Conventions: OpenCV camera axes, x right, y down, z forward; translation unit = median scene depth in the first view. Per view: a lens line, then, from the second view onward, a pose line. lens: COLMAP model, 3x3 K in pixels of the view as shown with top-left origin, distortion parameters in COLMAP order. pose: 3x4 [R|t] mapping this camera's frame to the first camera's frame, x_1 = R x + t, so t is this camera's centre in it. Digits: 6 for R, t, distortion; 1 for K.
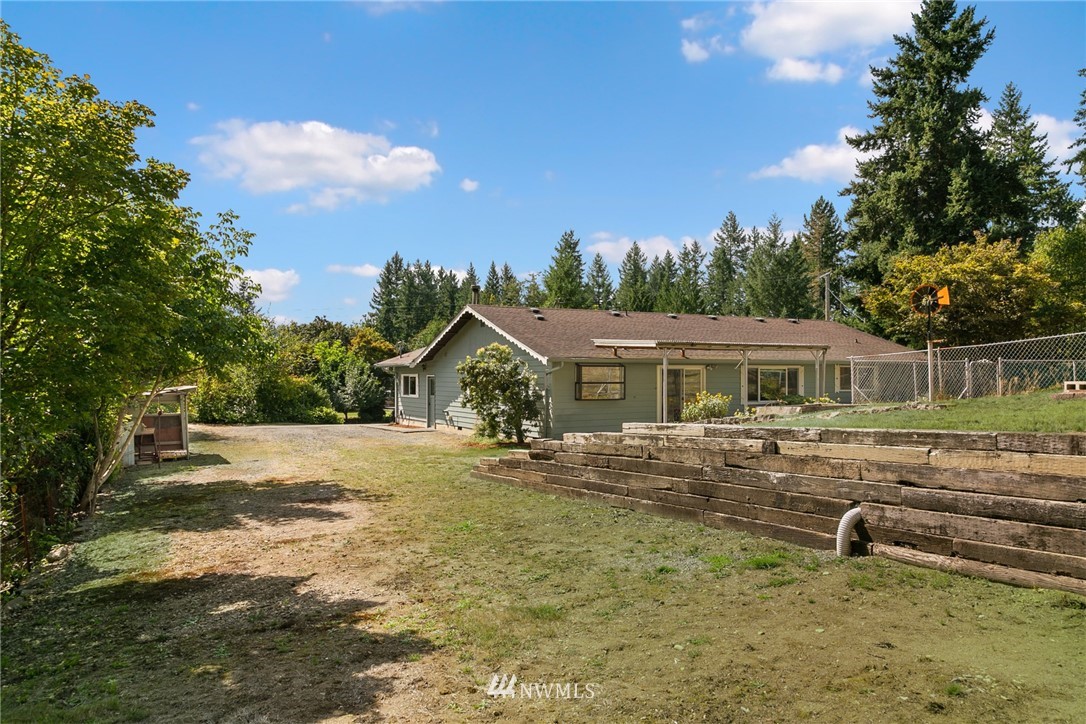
lens RADIAL K [[881.6, 0, 543.1], [0, 881.6, 364.2], [0, 0, 1]] dist [-0.010667, -0.003946]
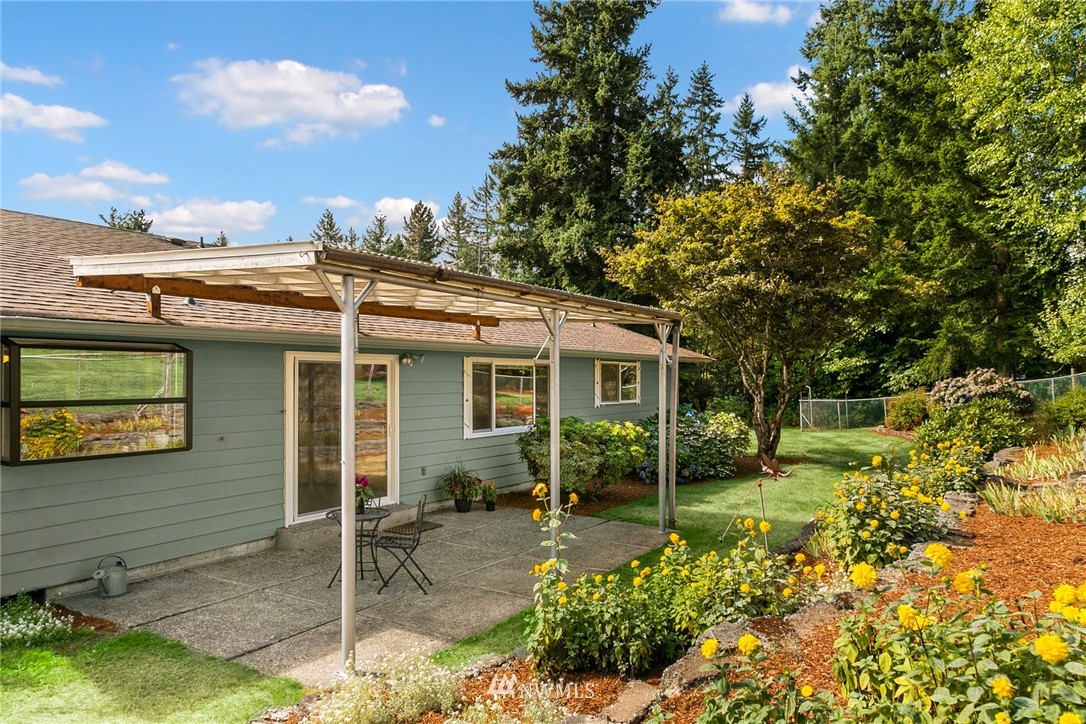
lens RADIAL K [[743.2, 0, 547.6], [0, 743.2, 384.9], [0, 0, 1]] dist [0.004156, 0.002095]
pose [[0.869510, -0.004167, 0.493897, 0.039749], [-0.008188, 0.999705, 0.022850, 0.004279], [-0.493847, -0.023912, 0.869220, 0.382047]]
